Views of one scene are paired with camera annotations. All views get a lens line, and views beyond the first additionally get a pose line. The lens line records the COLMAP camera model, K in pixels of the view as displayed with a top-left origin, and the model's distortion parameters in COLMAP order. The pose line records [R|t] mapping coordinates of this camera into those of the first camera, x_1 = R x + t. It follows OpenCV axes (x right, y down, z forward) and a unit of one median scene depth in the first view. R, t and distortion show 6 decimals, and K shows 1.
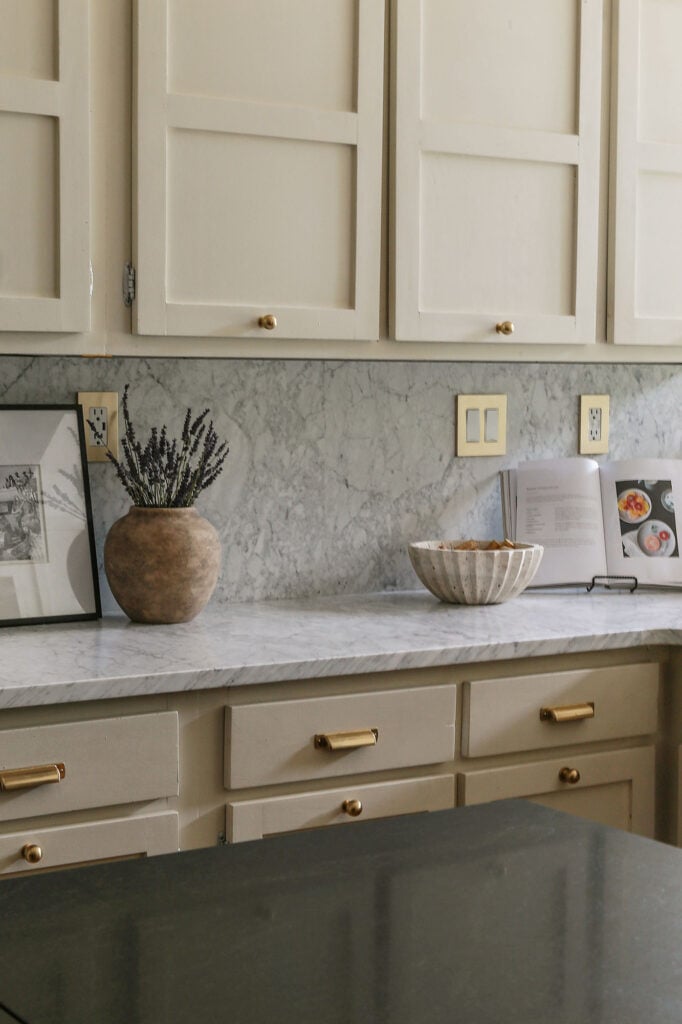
lens RADIAL K [[1810.5, 0, 313.6], [0, 1810.5, 504.9], [0, 0, 1]] dist [0.118640, 0.000000]
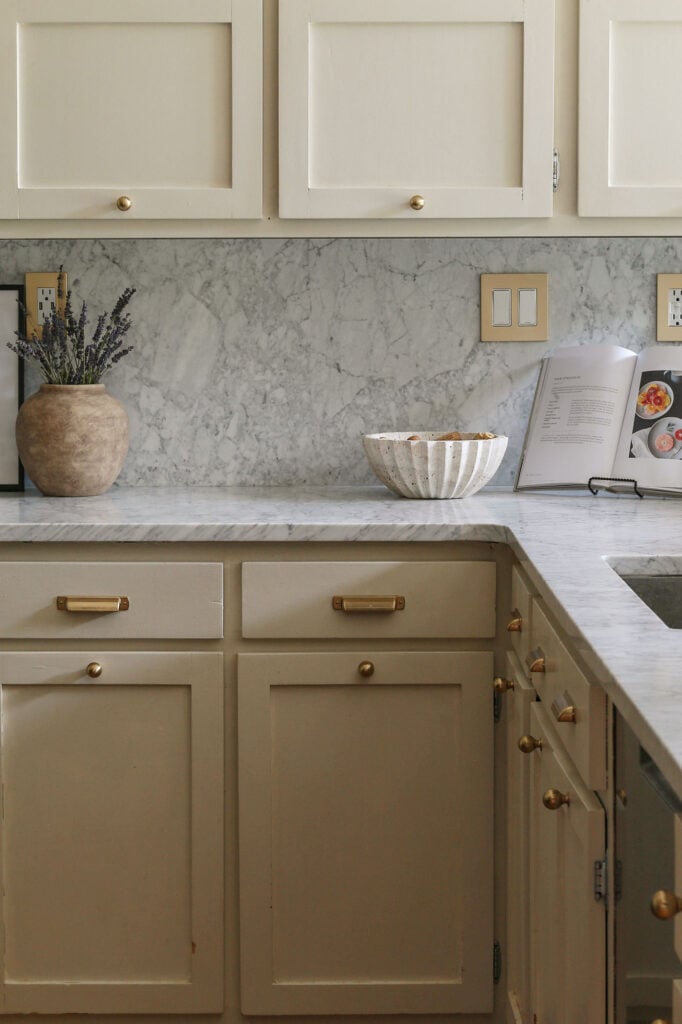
lens RADIAL K [[2503.8, 0, 182.7], [0, 2503.8, 449.0], [0, 0, 1]] dist [-0.034883, 0.000000]
pose [[0.826295, 0.033057, -0.562266, 0.723016], [-0.030193, 0.999441, 0.014390, 0.014813], [0.562427, 0.005086, 0.826831, -0.131945]]
